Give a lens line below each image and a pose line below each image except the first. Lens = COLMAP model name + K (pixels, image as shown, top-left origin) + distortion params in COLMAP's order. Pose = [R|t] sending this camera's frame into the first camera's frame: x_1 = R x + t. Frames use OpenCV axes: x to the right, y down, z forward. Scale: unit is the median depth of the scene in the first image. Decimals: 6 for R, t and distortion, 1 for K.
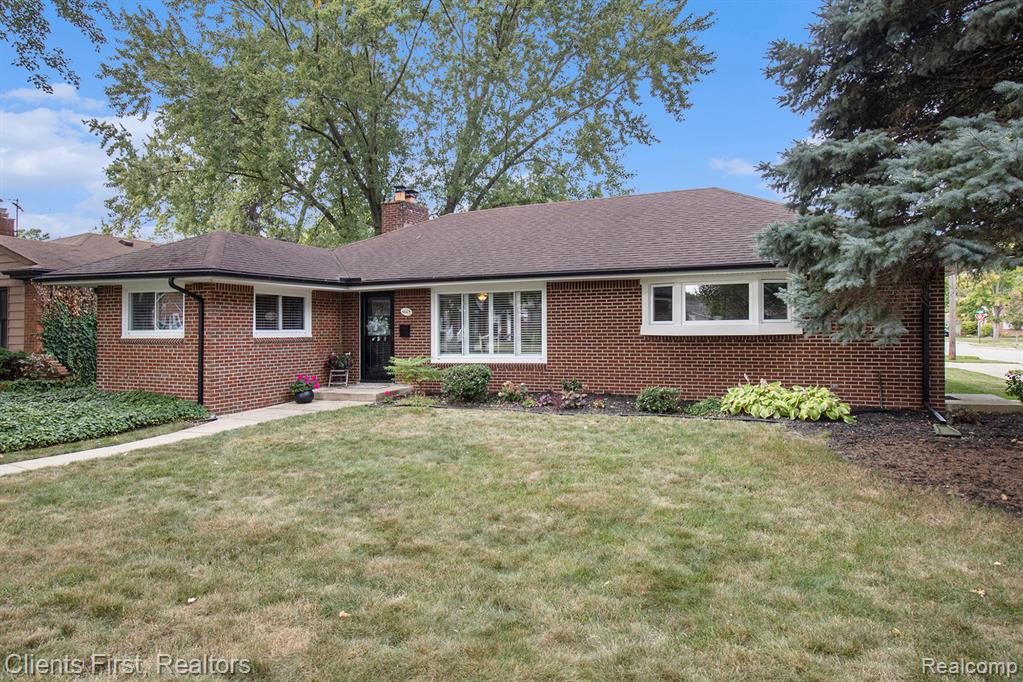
lens RADIAL K [[637.1, 0, 495.9], [0, 637.1, 310.9], [0, 0, 1]] dist [0.000182, -0.007206]
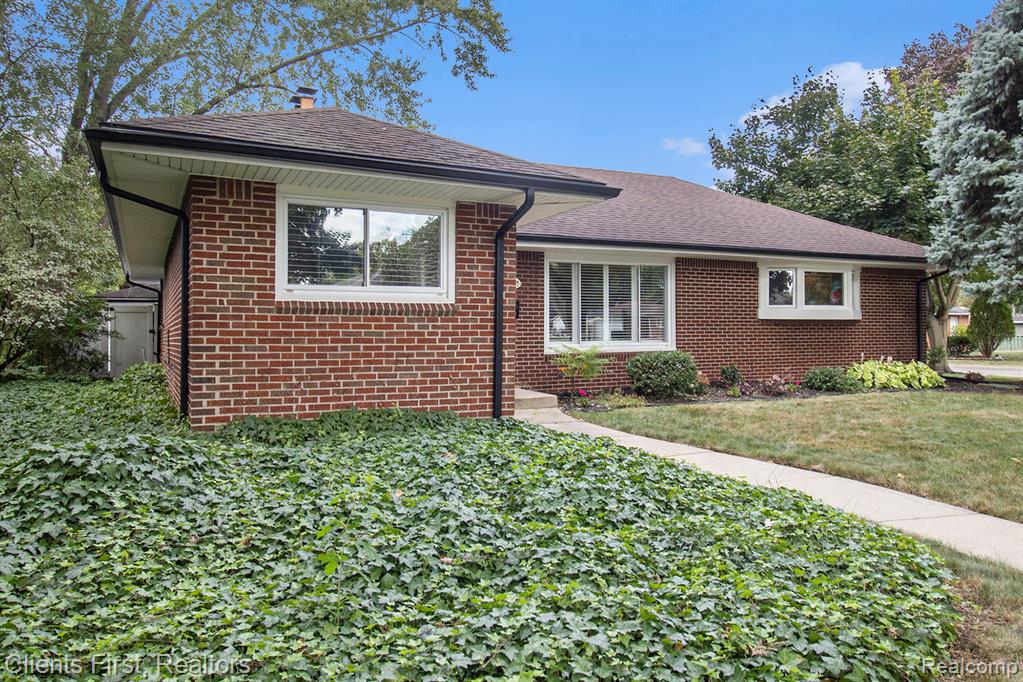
lens RADIAL K [[736.6, 0, 540.3], [0, 736.6, 328.3], [0, 0, 1]] dist [0.004870, -0.000726]
pose [[0.665393, 0.011908, 0.746398, -0.810441], [-0.023636, 0.999708, 0.005122, 0.052439], [-0.746119, -0.021050, 0.665480, 0.480838]]
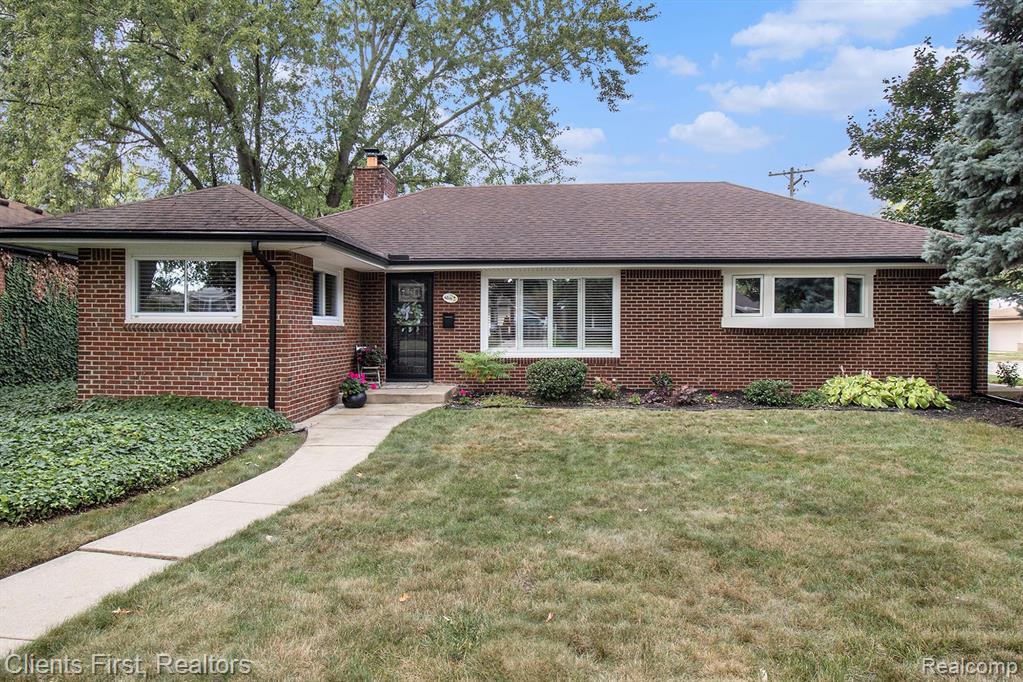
lens RADIAL K [[684.5, 0, 506.9], [0, 684.5, 317.9], [0, 0, 1]] dist [0.003963, 0.005030]
pose [[0.942679, 0.016129, 0.333310, -0.415779], [-0.021274, 0.999704, 0.011792, 0.017428], [-0.333021, -0.018207, 0.942744, 0.122380]]
